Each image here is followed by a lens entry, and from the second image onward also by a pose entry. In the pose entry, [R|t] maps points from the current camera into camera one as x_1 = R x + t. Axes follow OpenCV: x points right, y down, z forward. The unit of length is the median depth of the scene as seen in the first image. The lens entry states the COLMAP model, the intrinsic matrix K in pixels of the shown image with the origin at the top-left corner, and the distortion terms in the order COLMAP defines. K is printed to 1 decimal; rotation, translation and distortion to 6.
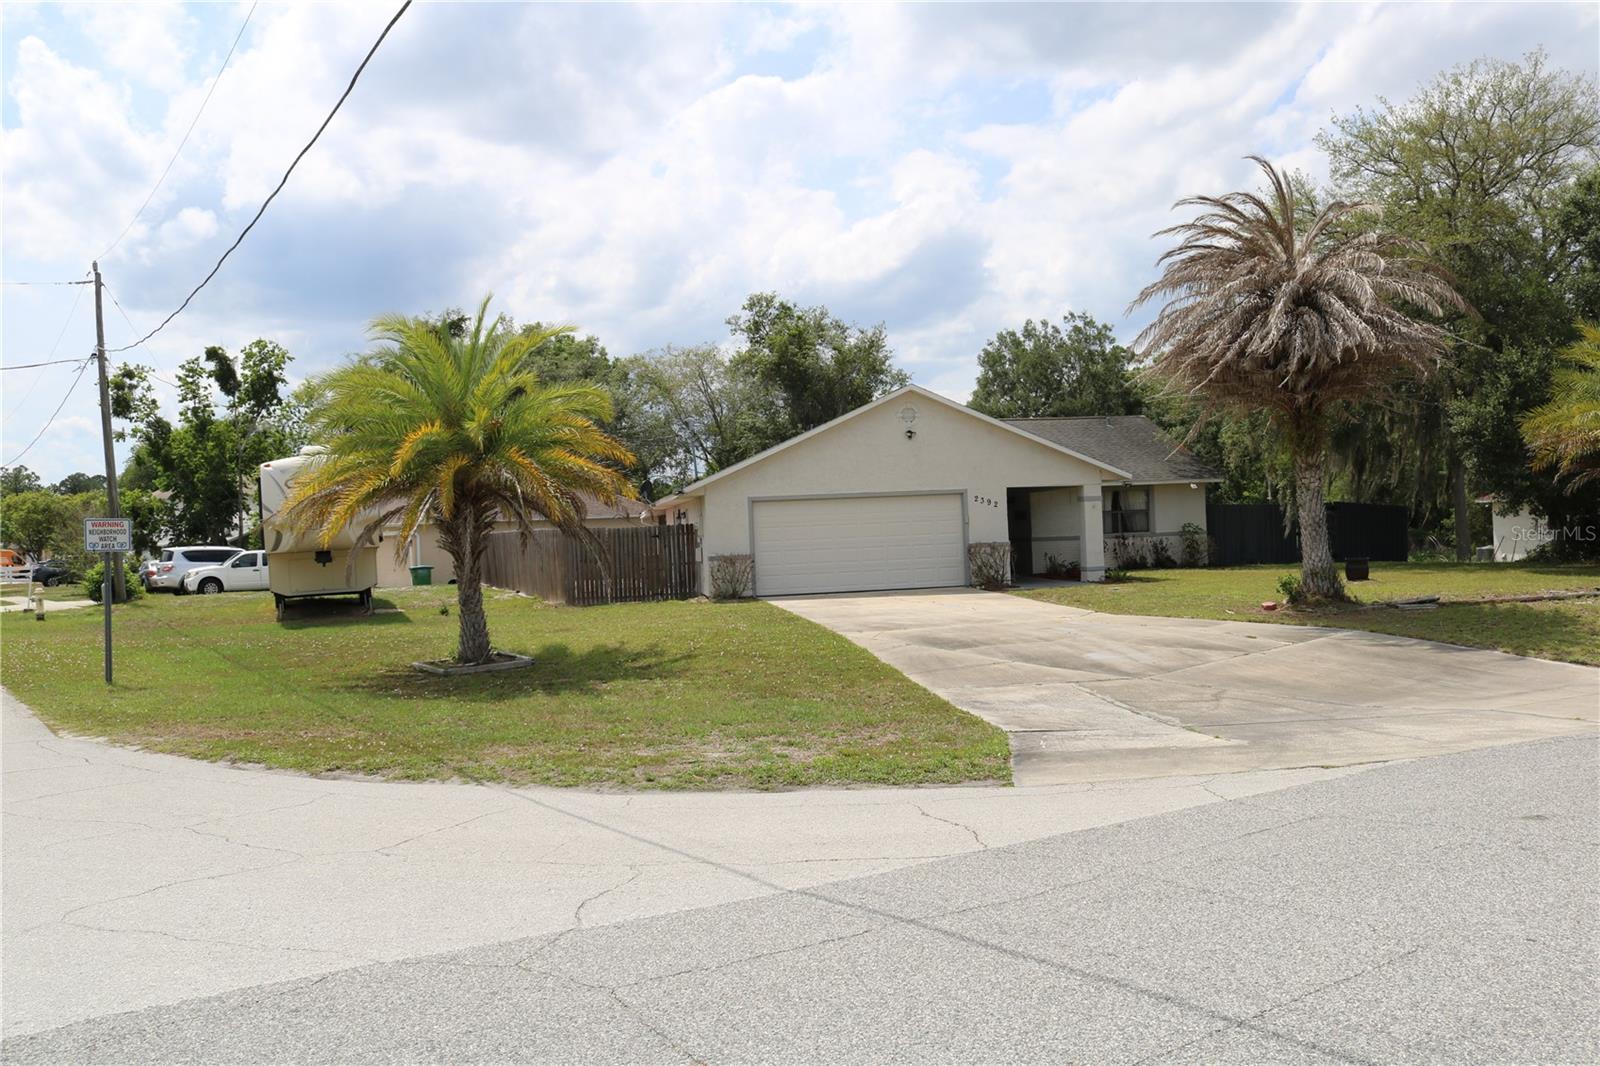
lens RADIAL K [[1312.5, 0, 805.7], [0, 1312.5, 526.3], [0, 0, 1]] dist [-0.146820, 0.130796]
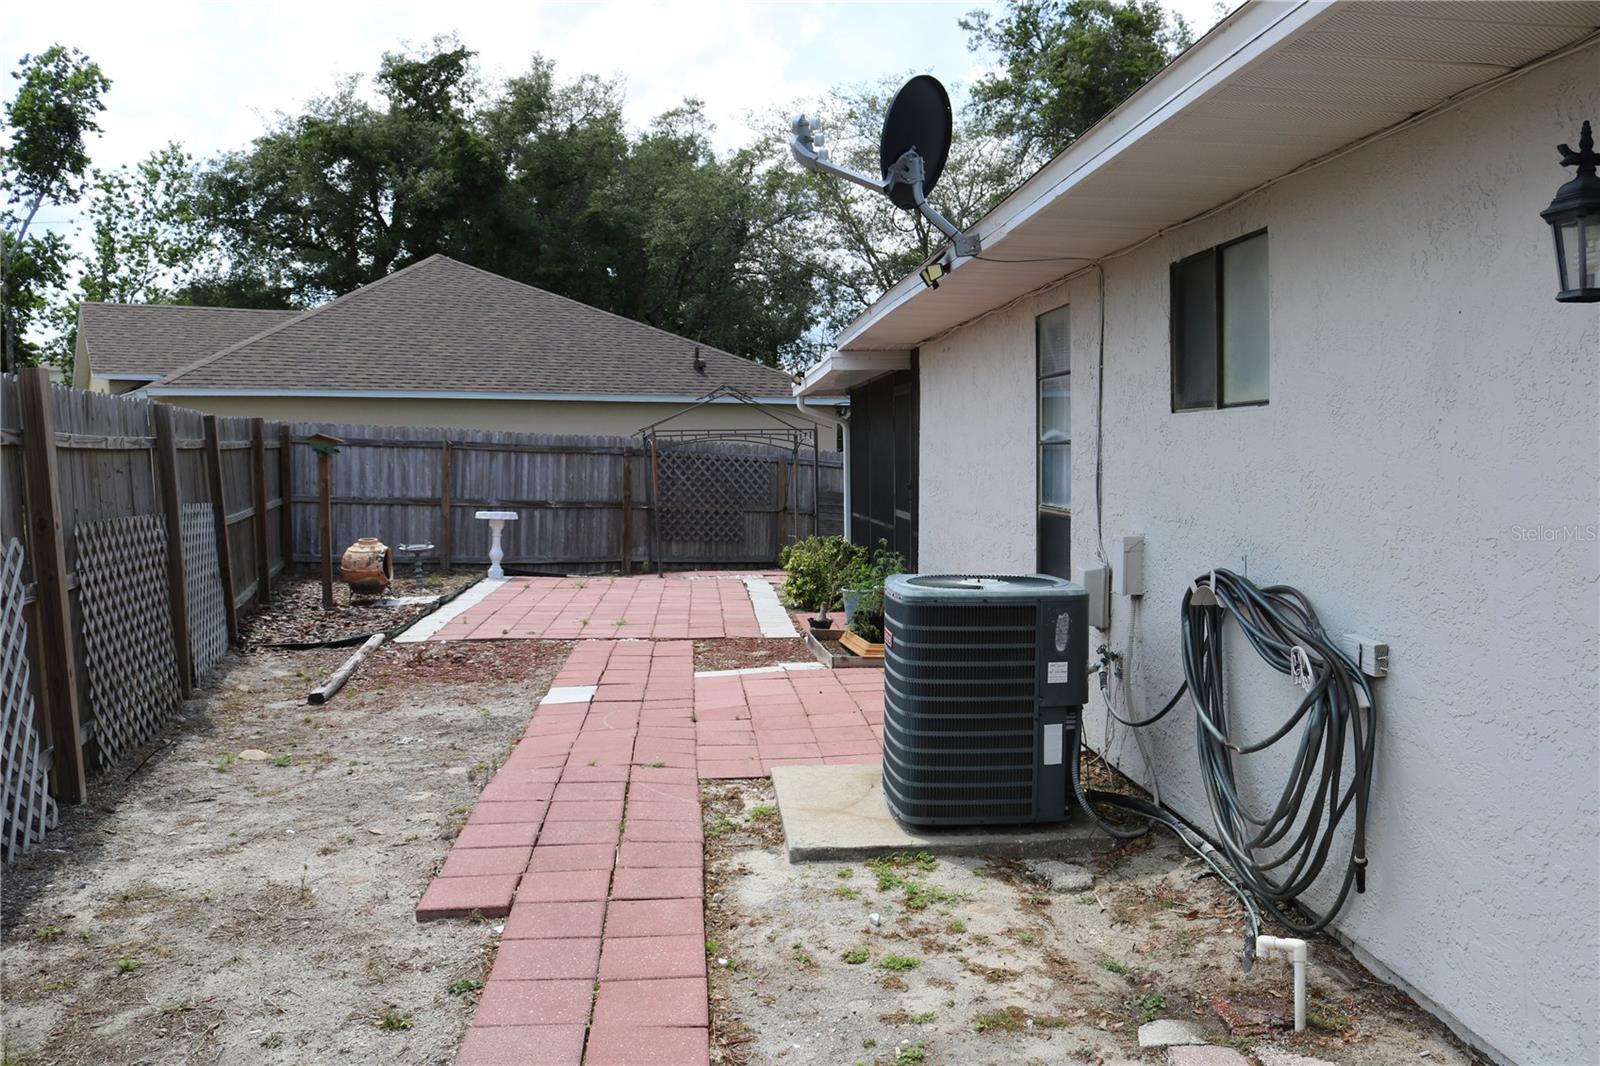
lens RADIAL K [[1322.1, 0, 807.6], [0, 1322.1, 526.3], [0, 0, 1]] dist [-0.157829, 0.137413]
pose [[0.994924, 0.050172, -0.087235, -0.074980], [-0.045173, 0.997272, 0.058369, 0.005862], [0.089925, -0.054132, 0.994476, 0.573794]]
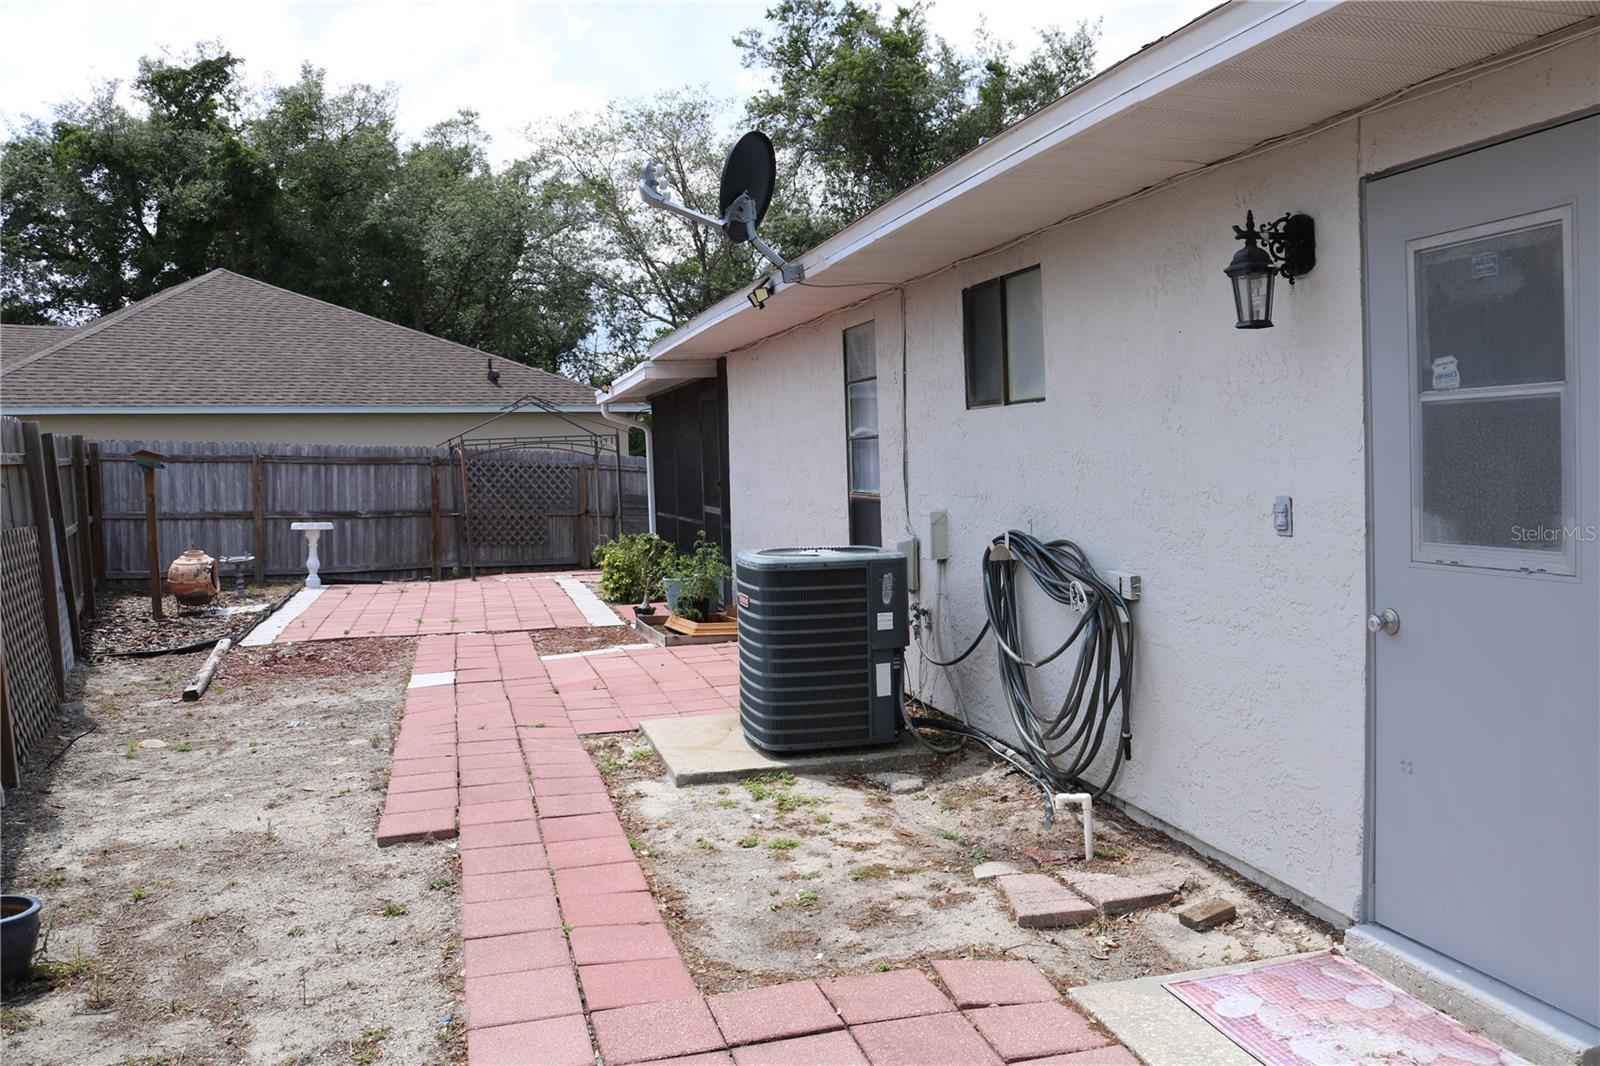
lens RADIAL K [[1312.5, 0, 805.7], [0, 1312.5, 526.3], [0, 0, 1]] dist [-0.146820, 0.130796]
pose [[0.996646, 0.015941, 0.080266, -0.079581], [-0.019950, 0.998580, 0.049390, 0.006678], [-0.079365, -0.050825, 0.995549, 0.559156]]
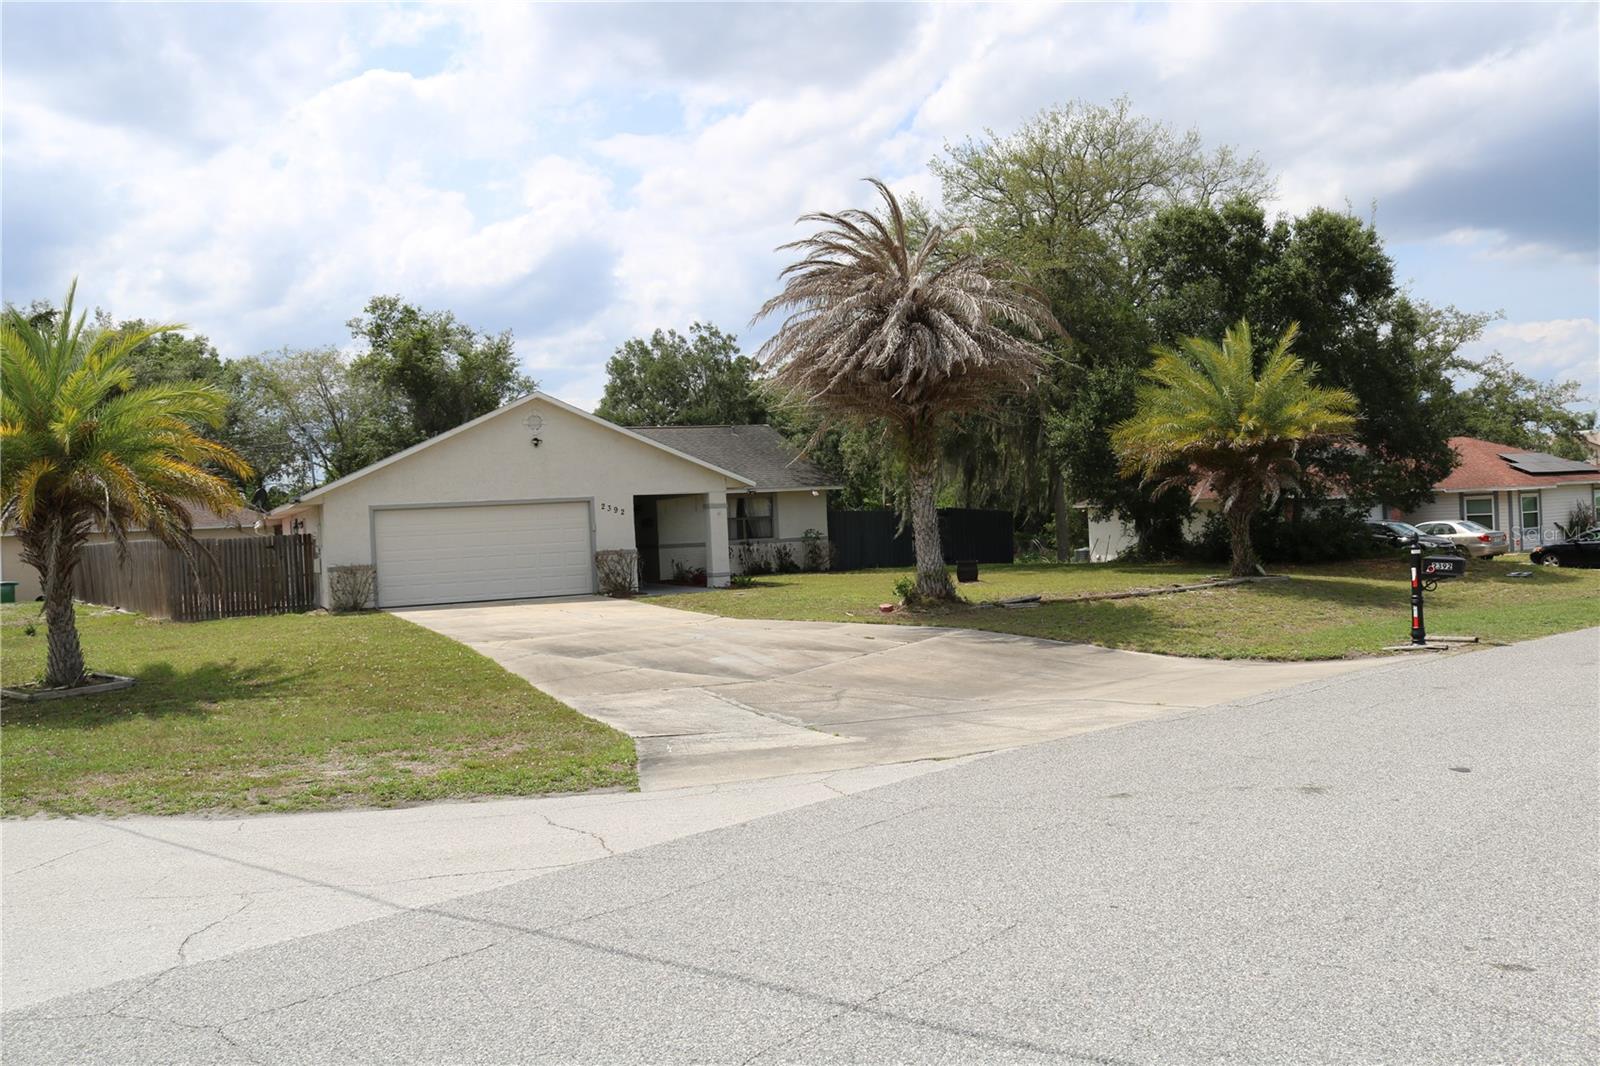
lens RADIAL K [[1312.5, 0, 805.7], [0, 1312.5, 526.3], [0, 0, 1]] dist [-0.146820, 0.130796]
pose [[0.963844, -0.006882, 0.266377, 0.013062], [0.008309, 0.999957, -0.004233, -0.000292], [-0.266336, 0.006293, 0.963860, -0.007076]]
